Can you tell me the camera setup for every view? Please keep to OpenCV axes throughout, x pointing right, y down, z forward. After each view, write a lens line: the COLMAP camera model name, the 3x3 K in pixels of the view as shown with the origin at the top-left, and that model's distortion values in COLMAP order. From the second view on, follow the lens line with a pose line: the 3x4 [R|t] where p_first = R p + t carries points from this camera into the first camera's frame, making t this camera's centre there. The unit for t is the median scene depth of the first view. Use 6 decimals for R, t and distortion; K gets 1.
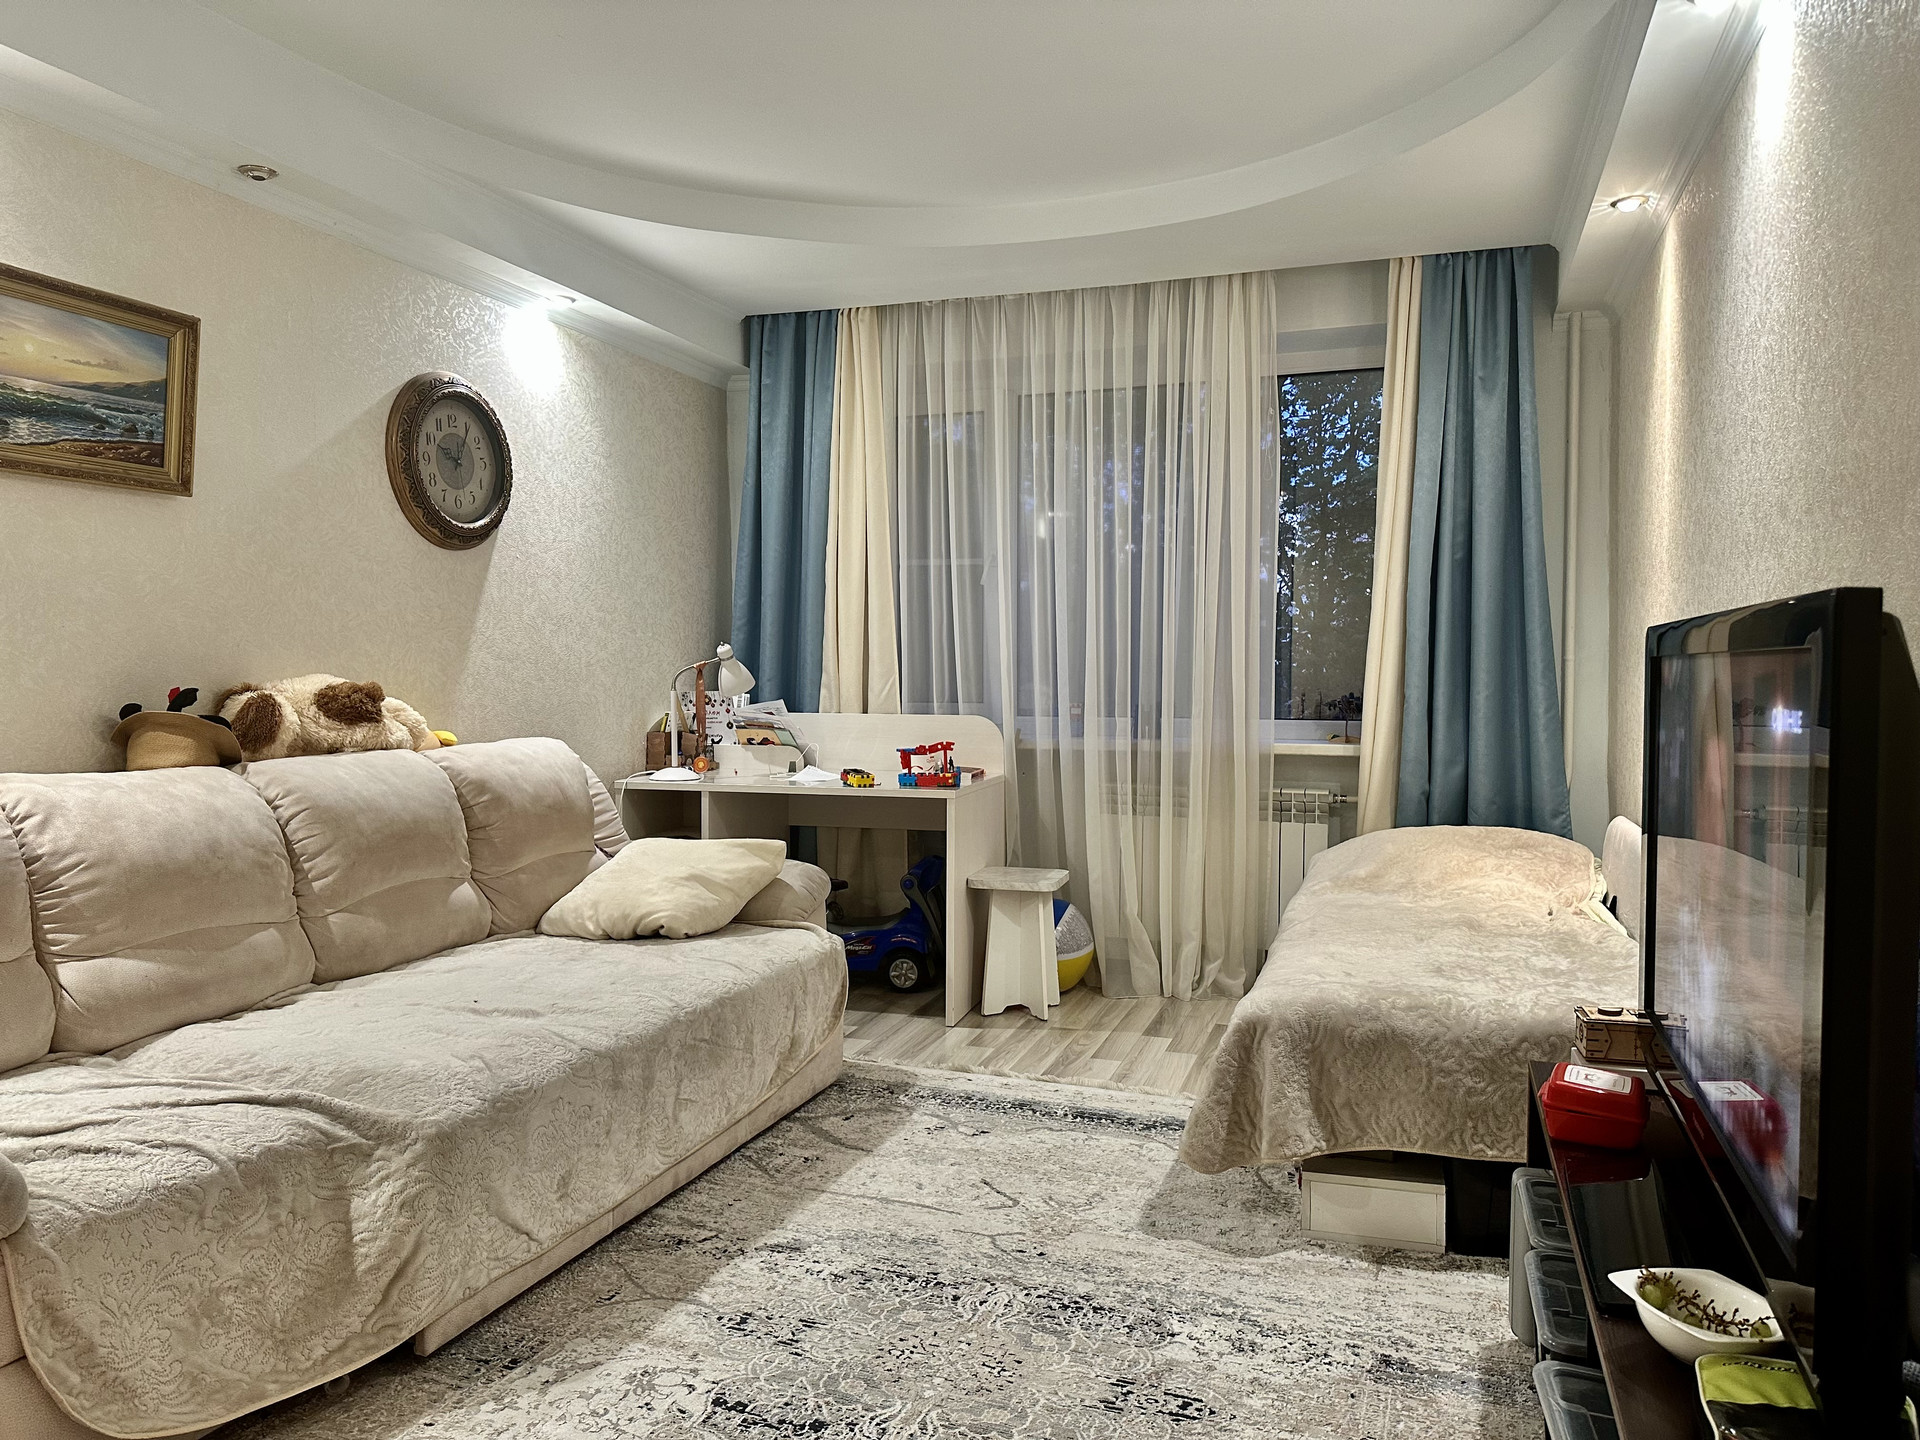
lens RADIAL K [[1355.6, 0, 962.5], [0, 1355.6, 714.9], [0, 0, 1]] dist [0.019787, -0.022824]
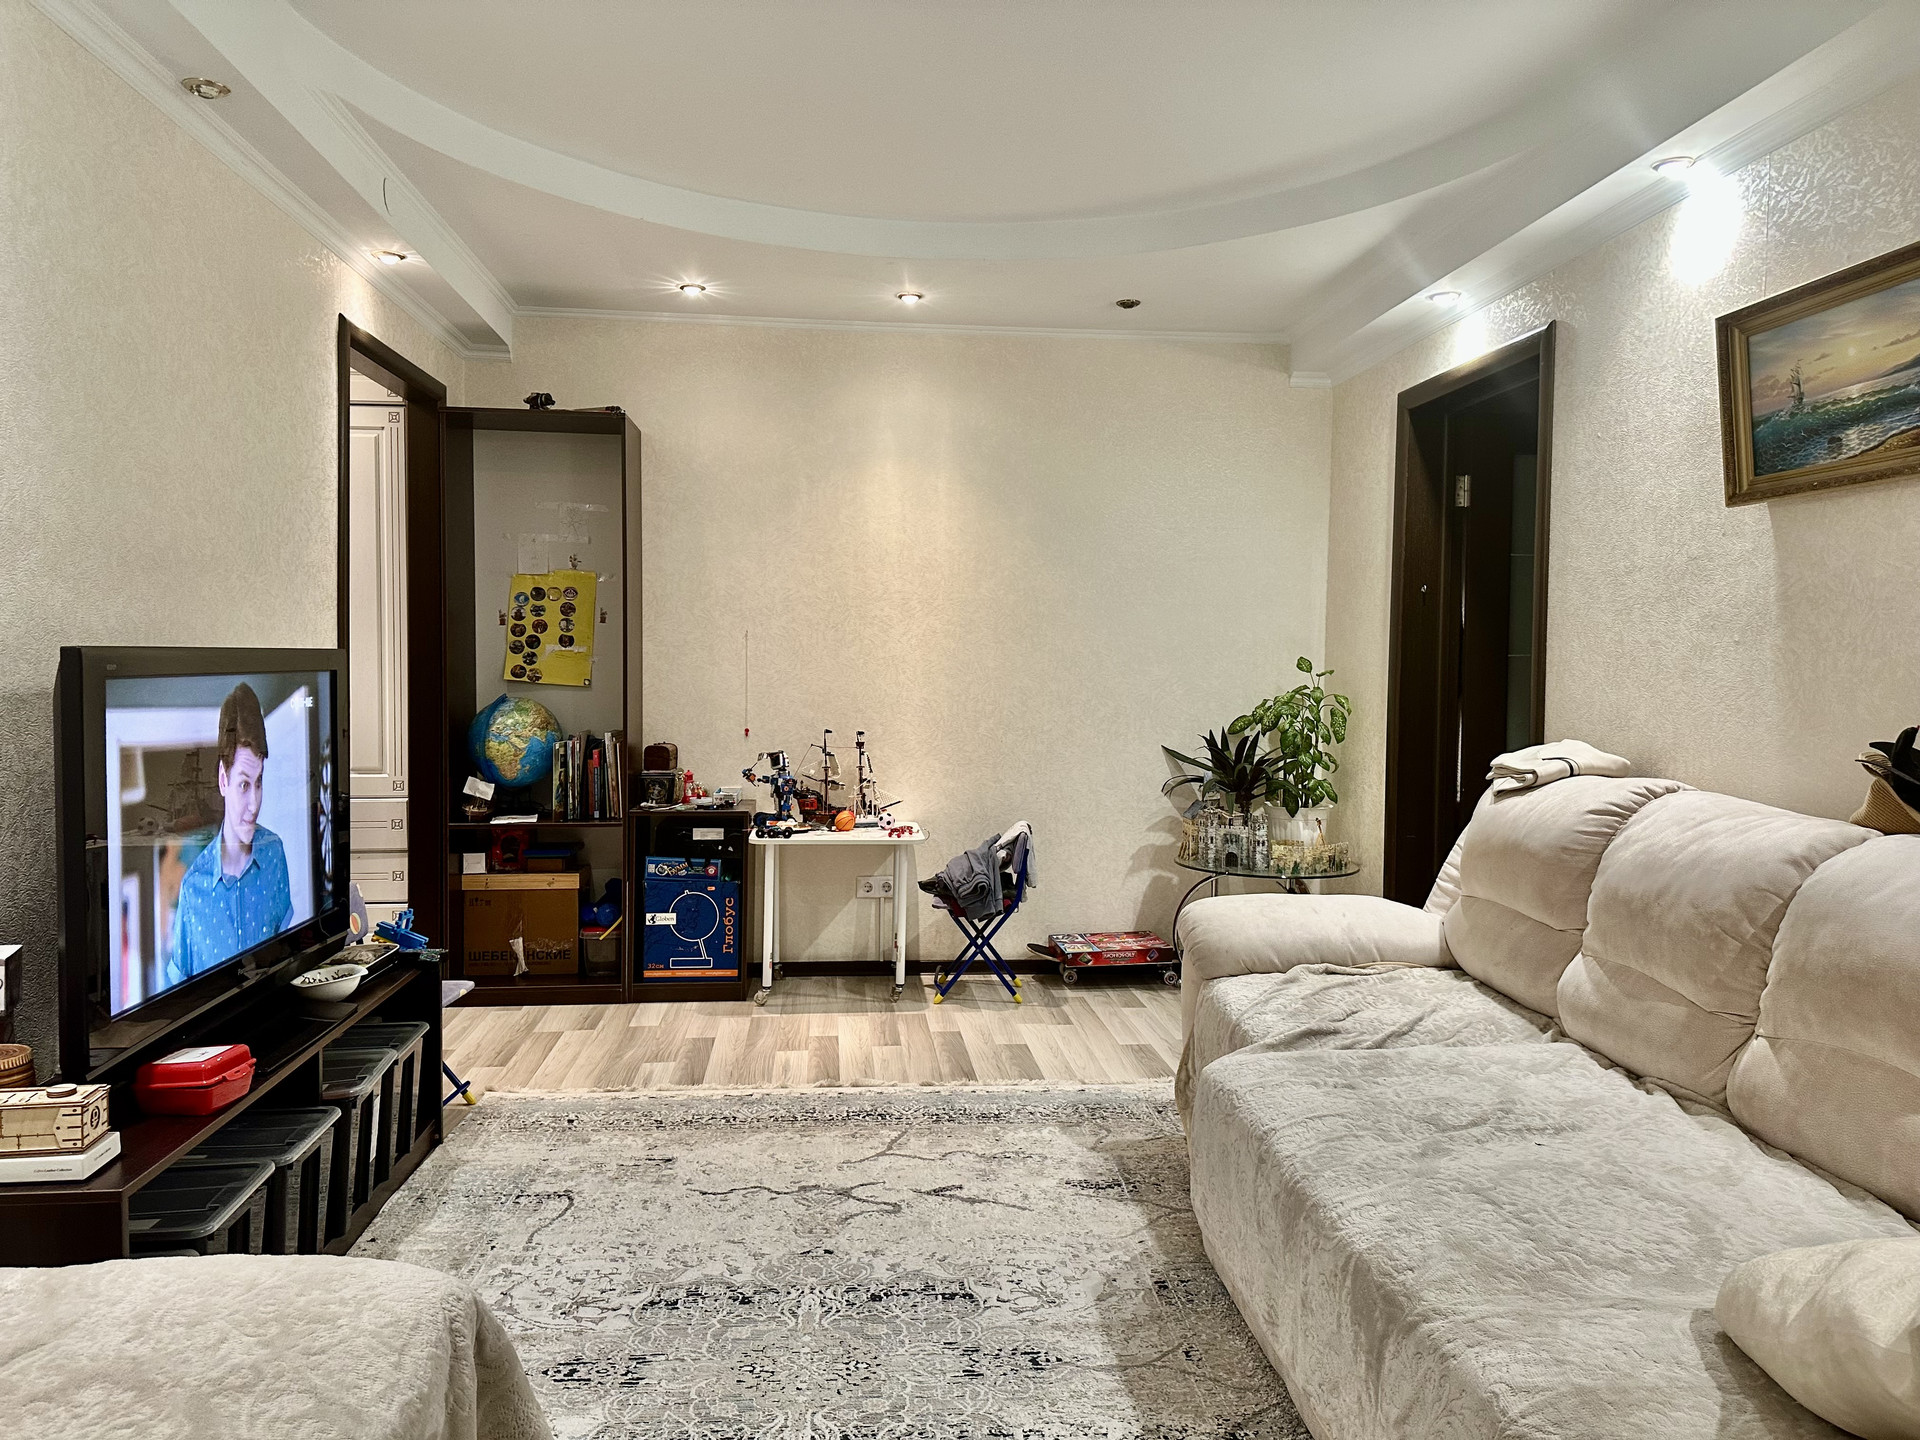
lens RADIAL K [[1355.6, 0, 962.5], [0, 1355.6, 714.9], [0, 0, 1]] dist [0.019787, -0.022824]
pose [[-0.907723, 0.010785, -0.419431, 0.299092], [-0.023064, 0.996875, 0.075547, -0.092478], [0.418935, 0.078250, -0.904638, 1.879766]]
